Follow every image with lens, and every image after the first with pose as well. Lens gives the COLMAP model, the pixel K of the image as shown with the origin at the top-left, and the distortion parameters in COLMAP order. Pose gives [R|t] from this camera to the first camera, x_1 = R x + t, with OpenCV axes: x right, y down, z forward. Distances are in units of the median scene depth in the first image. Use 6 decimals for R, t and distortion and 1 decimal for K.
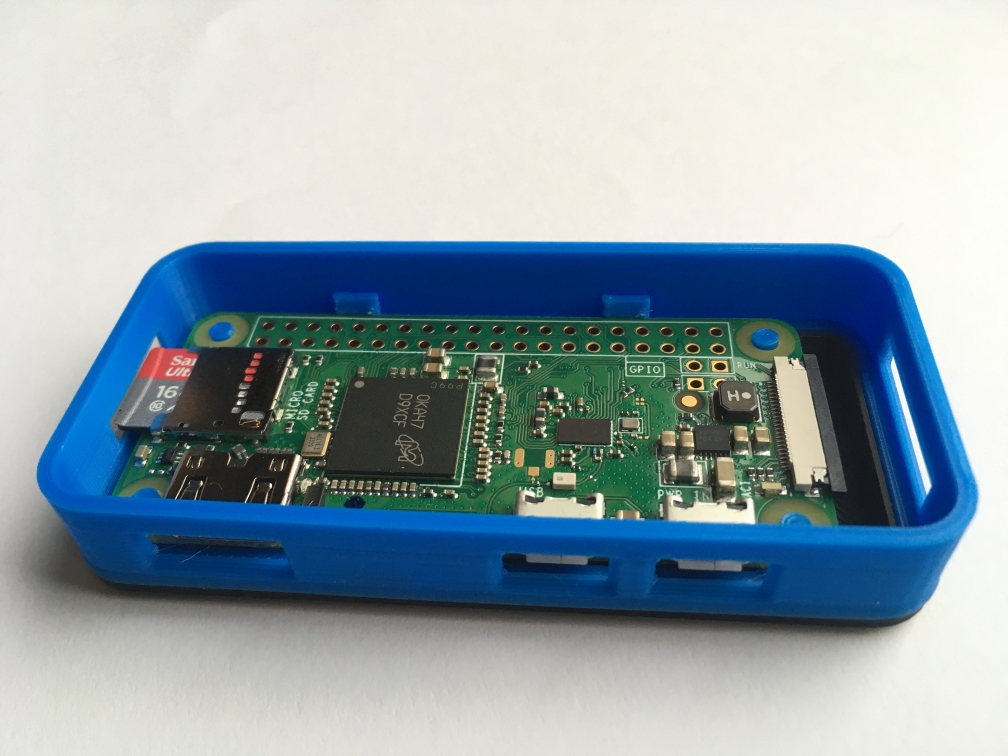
lens RADIAL K [[877.1, 0, 504.0], [0, 877.1, 378.0], [0, 0, 1]] dist [0.010530, -0.000039]
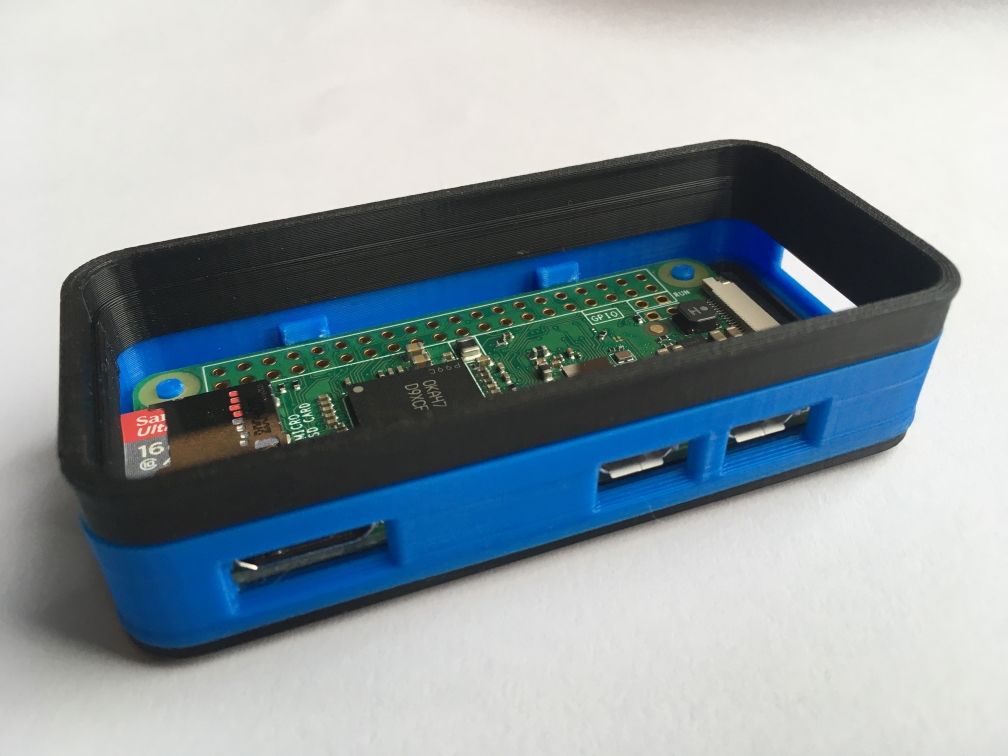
lens RADIAL K [[877.1, 0, 504.0], [0, 877.1, 378.0], [0, 0, 1]] dist [0.010530, -0.000039]
pose [[0.905958, -0.239430, 0.349160, -0.355072], [0.290475, 0.951515, -0.101205, 0.139685], [-0.308000, 0.193110, 0.931582, 0.058415]]
